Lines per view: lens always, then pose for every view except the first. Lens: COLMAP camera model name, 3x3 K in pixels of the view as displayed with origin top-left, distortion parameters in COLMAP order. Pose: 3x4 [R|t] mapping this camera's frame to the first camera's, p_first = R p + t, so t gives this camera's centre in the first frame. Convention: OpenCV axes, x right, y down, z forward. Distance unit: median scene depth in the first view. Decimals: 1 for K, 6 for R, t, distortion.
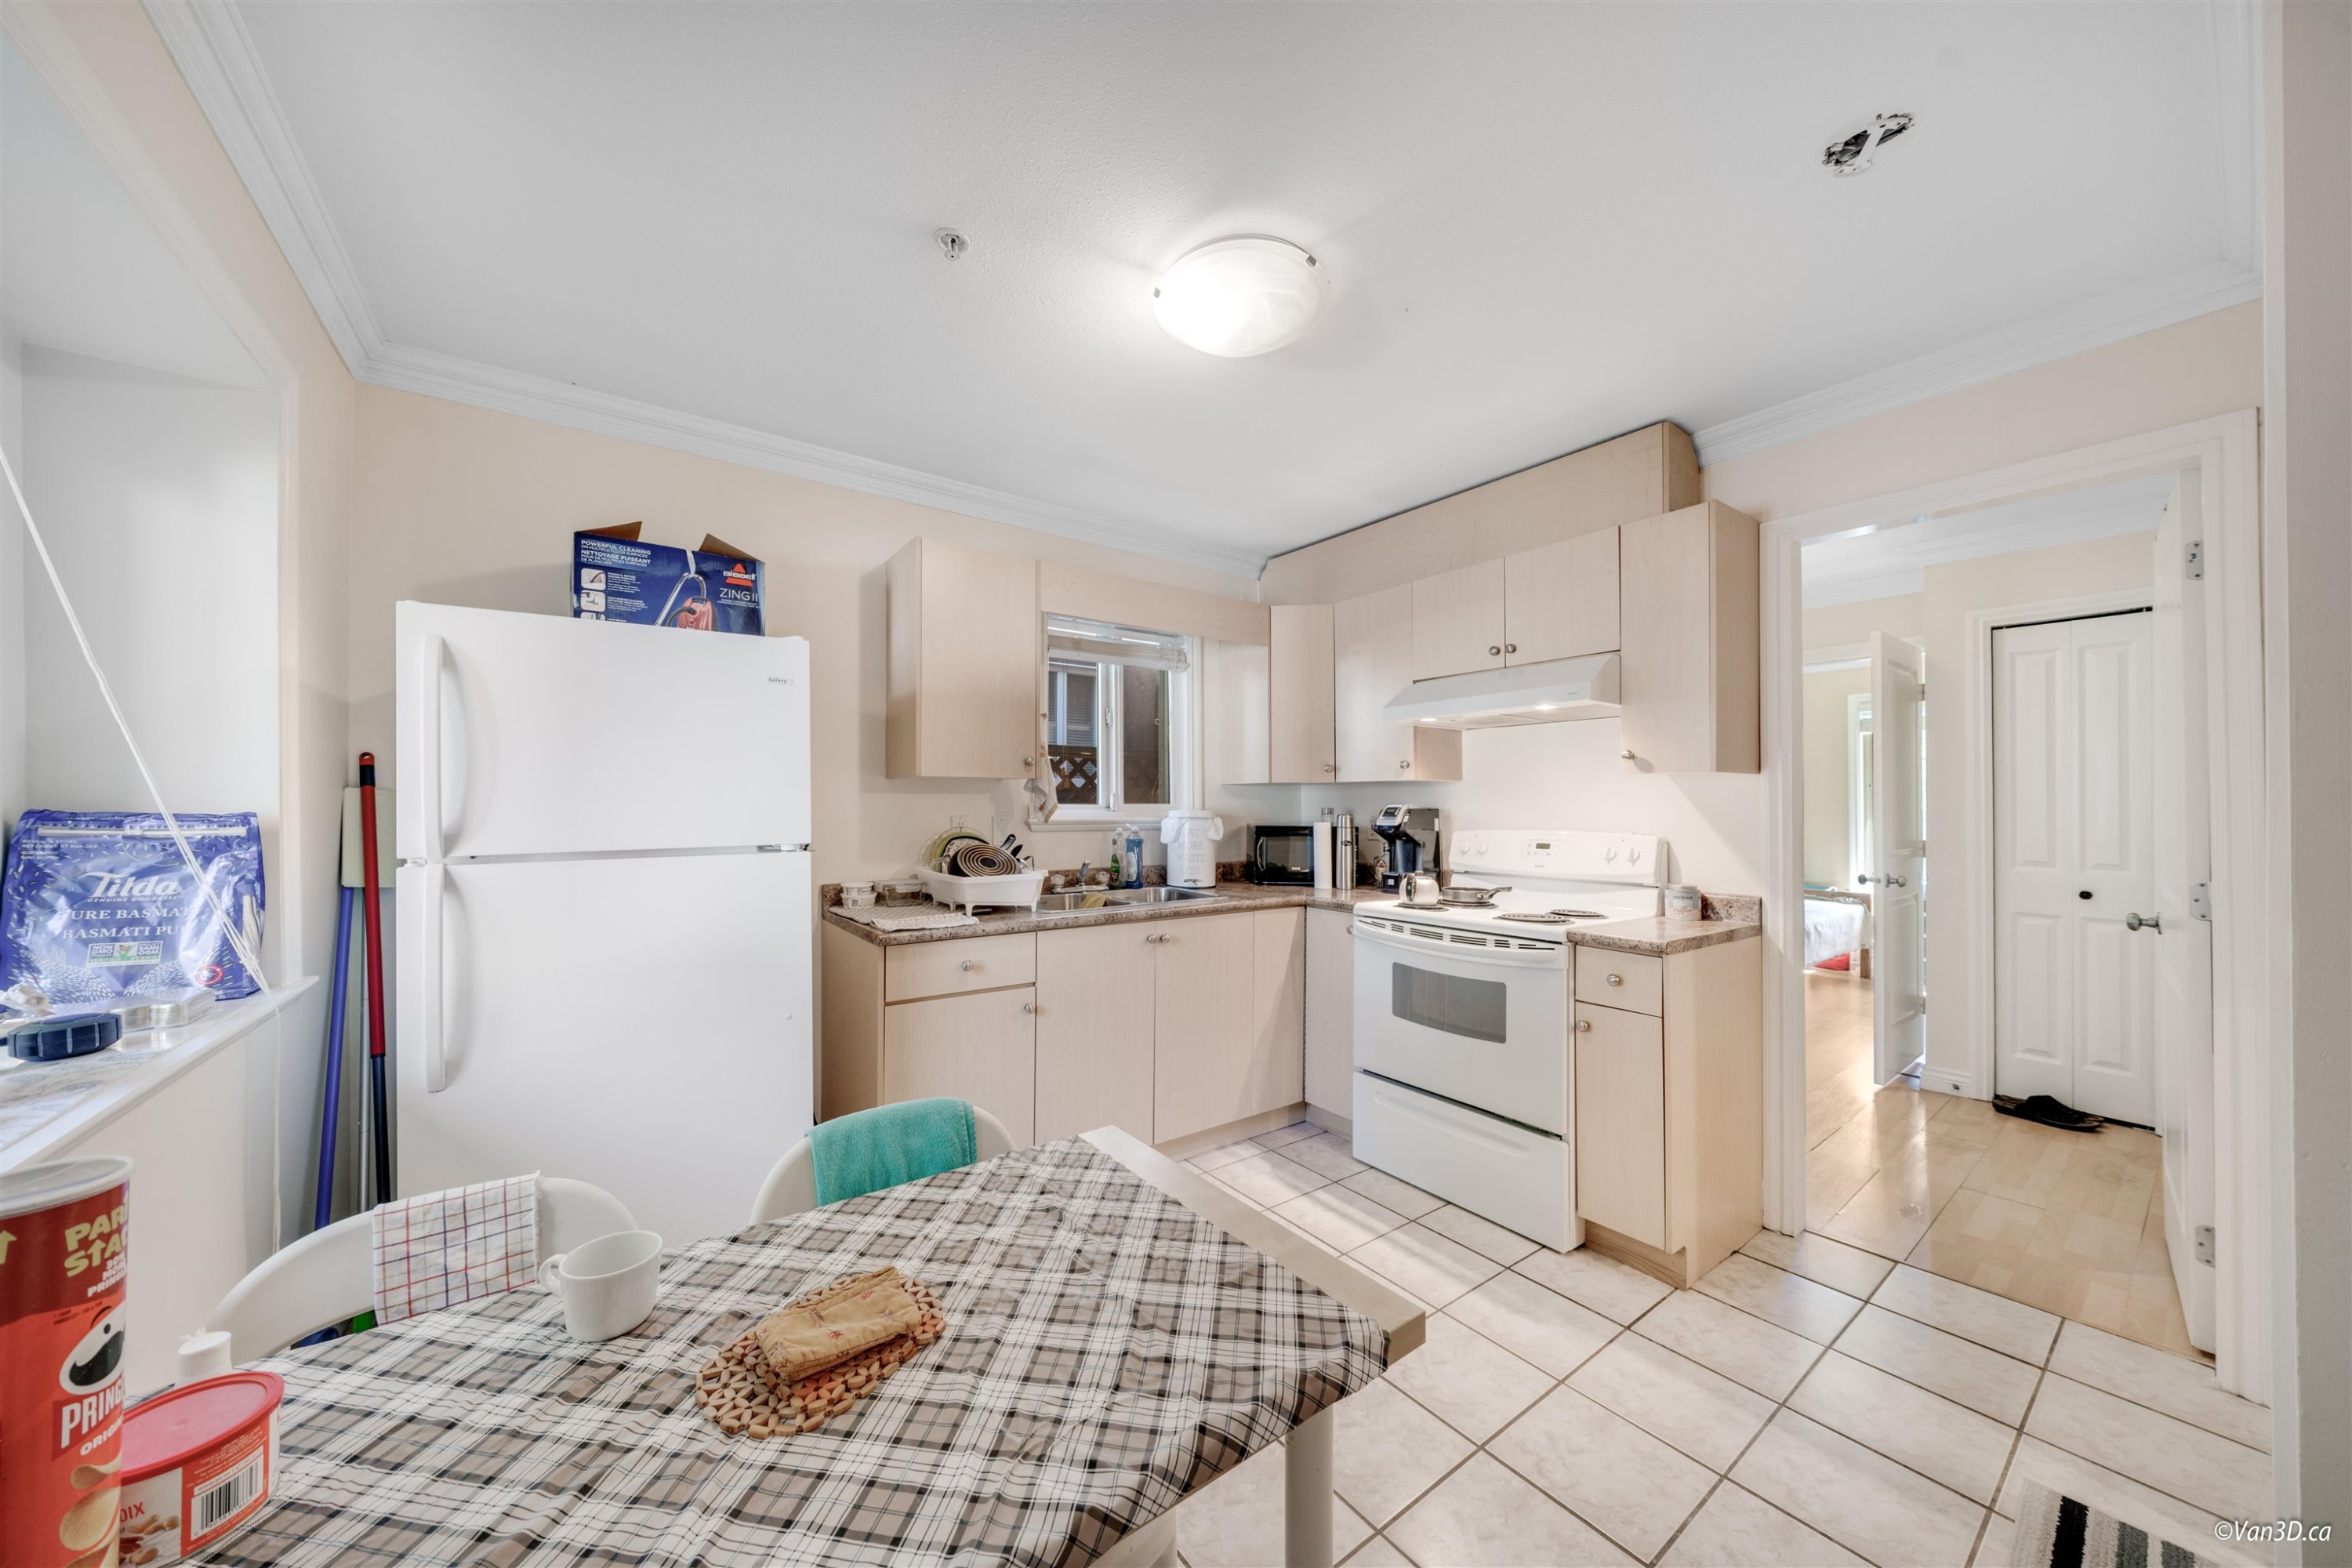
lens RADIAL K [[834.2, 0, 1174.5], [0, 834.2, 799.9], [0, 0, 1]] dist [-0.001729, -0.000137]
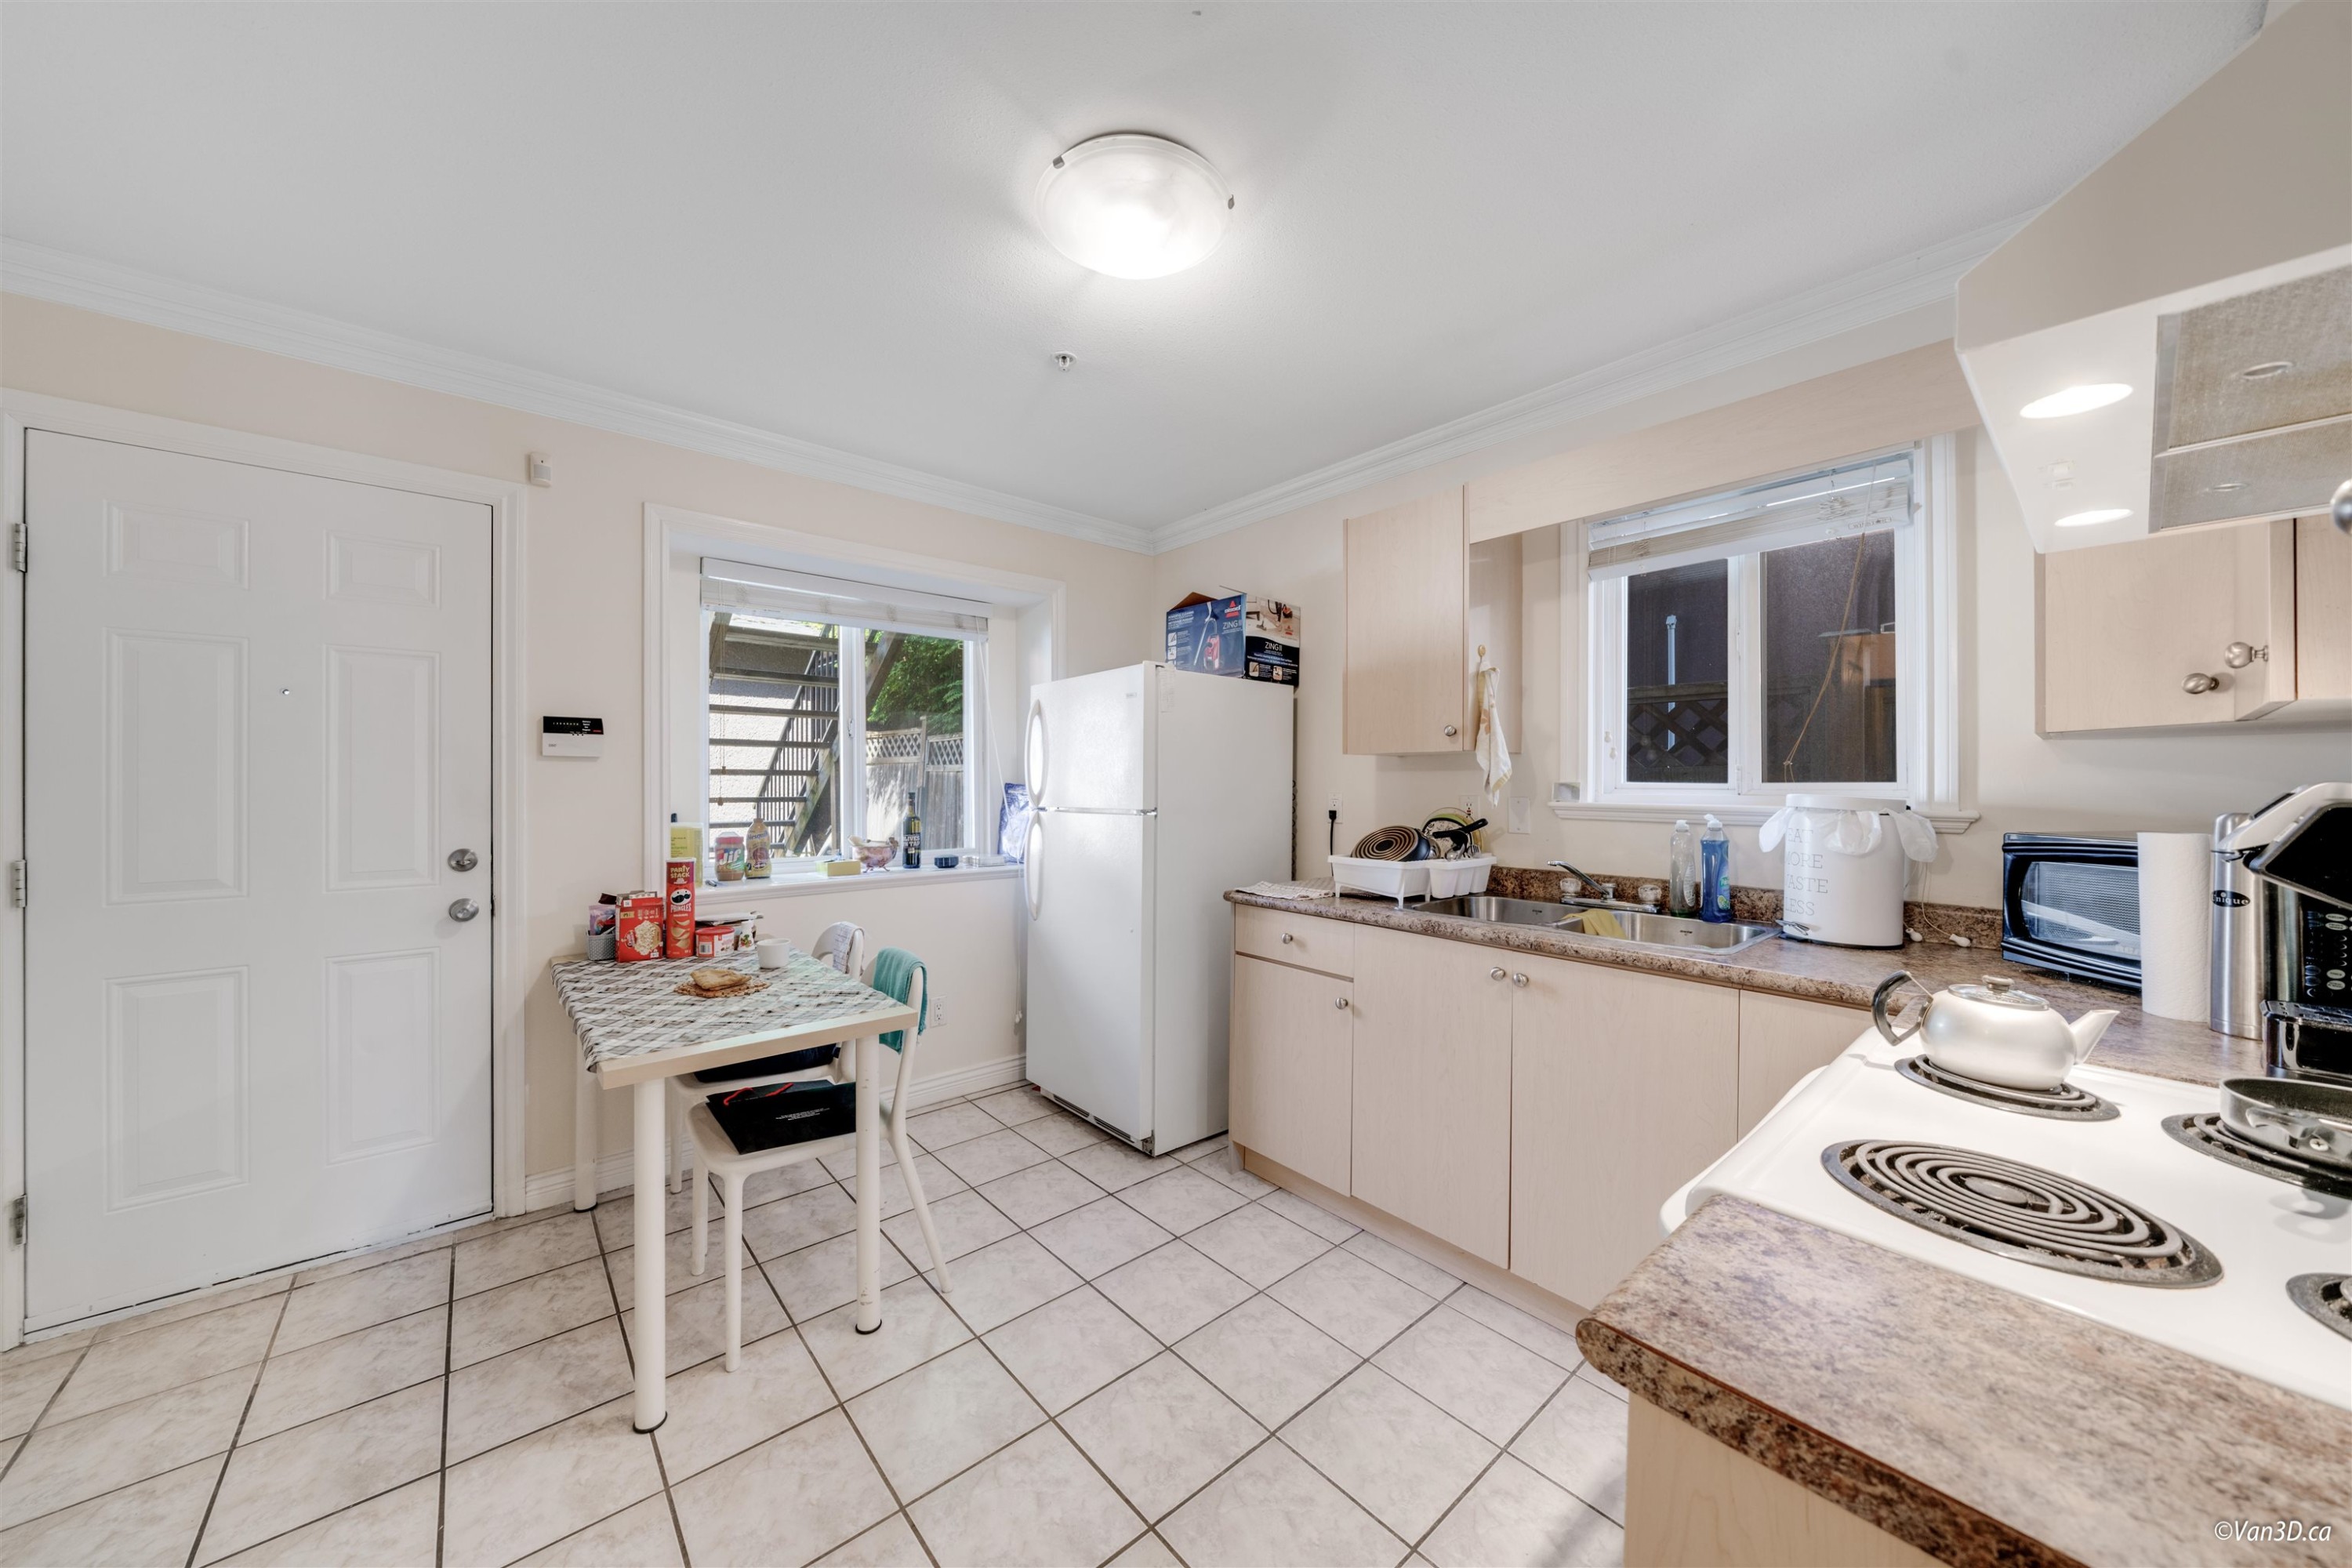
lens RADIAL K [[834.2, 0, 1174.5], [0, 834.2, 799.9], [0, 0, 1]] dist [-0.001729, -0.000137]
pose [[0.035681, 0.024662, -0.999059, 0.711377], [0.002445, 0.999690, 0.024765, 0.001002], [0.999360, -0.003327, 0.035610, 0.753408]]
